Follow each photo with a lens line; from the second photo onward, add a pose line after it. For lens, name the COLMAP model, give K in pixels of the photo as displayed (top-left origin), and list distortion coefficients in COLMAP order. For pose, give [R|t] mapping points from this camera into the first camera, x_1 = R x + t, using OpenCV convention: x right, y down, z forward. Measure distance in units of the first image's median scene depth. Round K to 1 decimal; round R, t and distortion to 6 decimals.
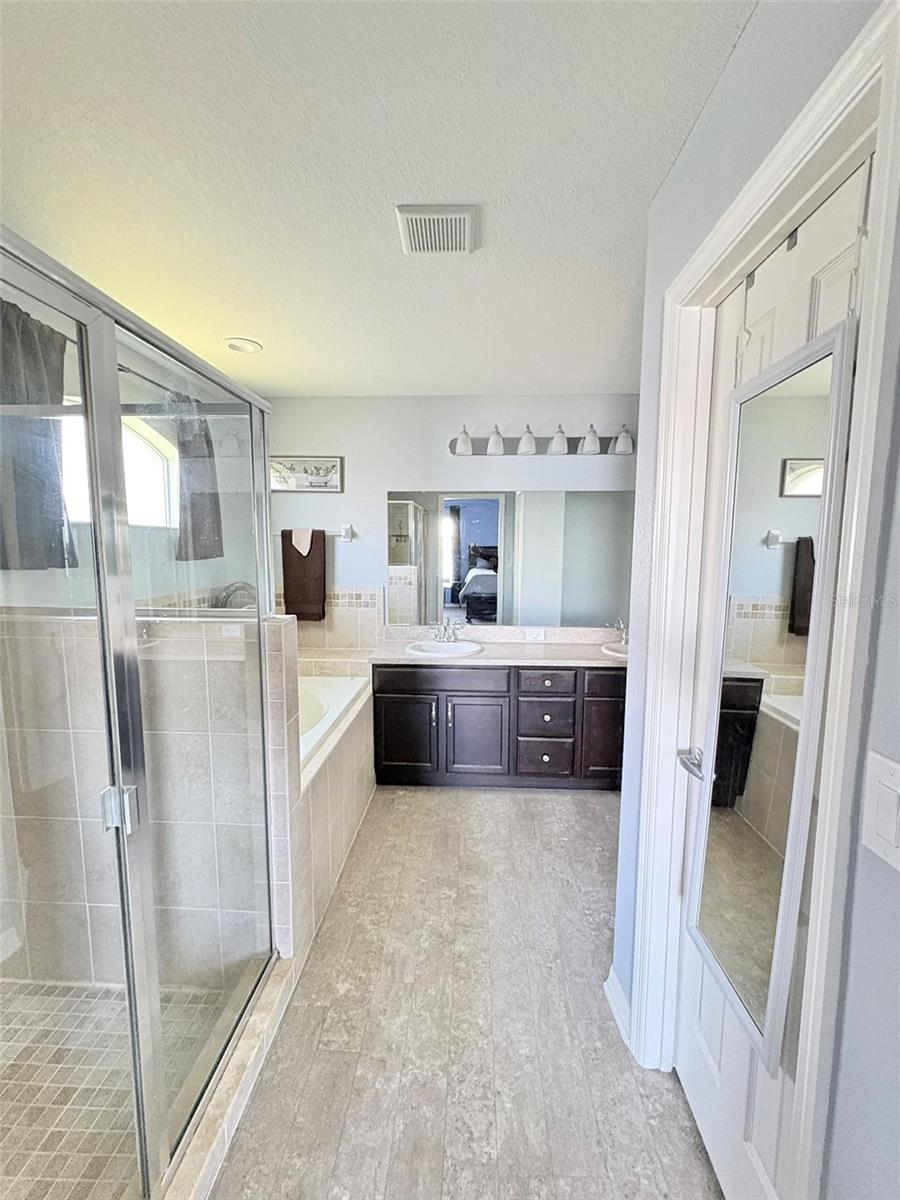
lens RADIAL K [[478.9, 0, 450.0], [0, 478.9, 600.0], [0, 0, 1]] dist [0.000925, 0.000486]
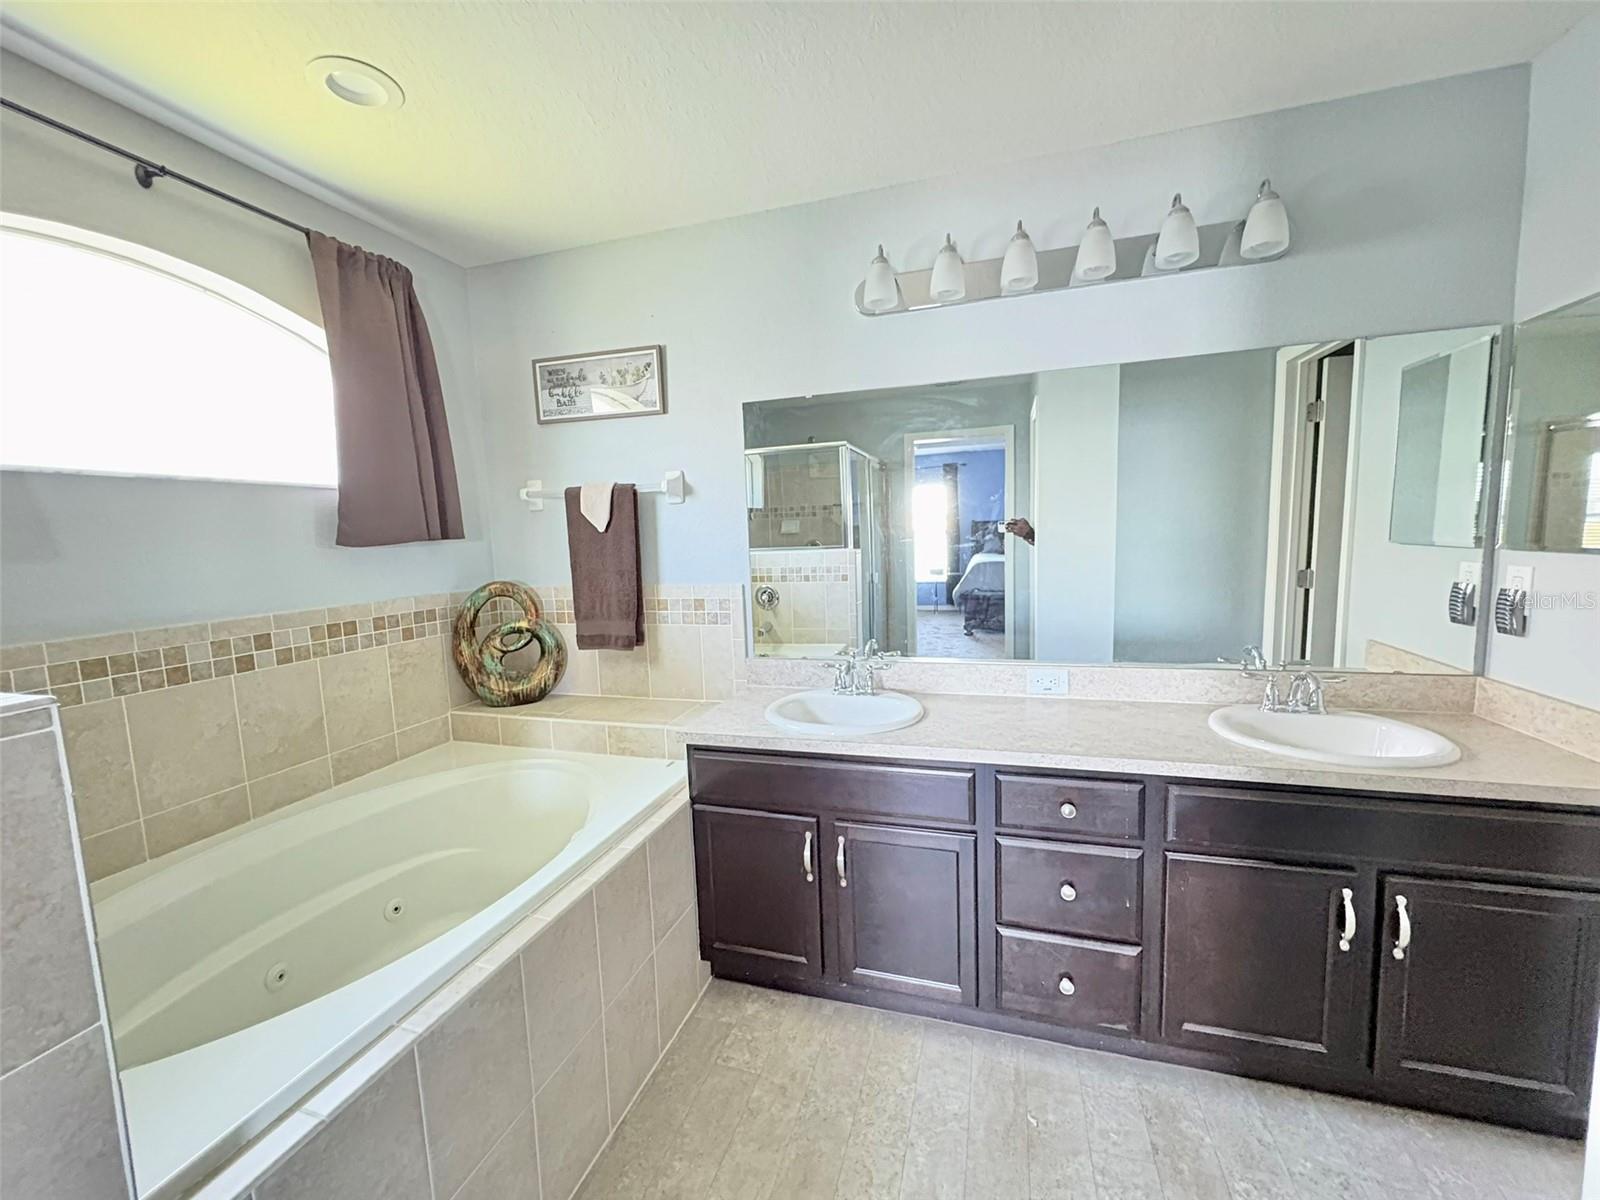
lens RADIAL K [[633.1, 0, 800.0], [0, 633.1, 600.0], [0, 0, 1]] dist [0.001838, 0.000168]
pose [[0.969674, -0.013734, -0.244016, 0.100873], [0.013679, 0.999905, -0.001919, -0.009735], [0.244019, -0.001477, 0.969769, 0.361430]]
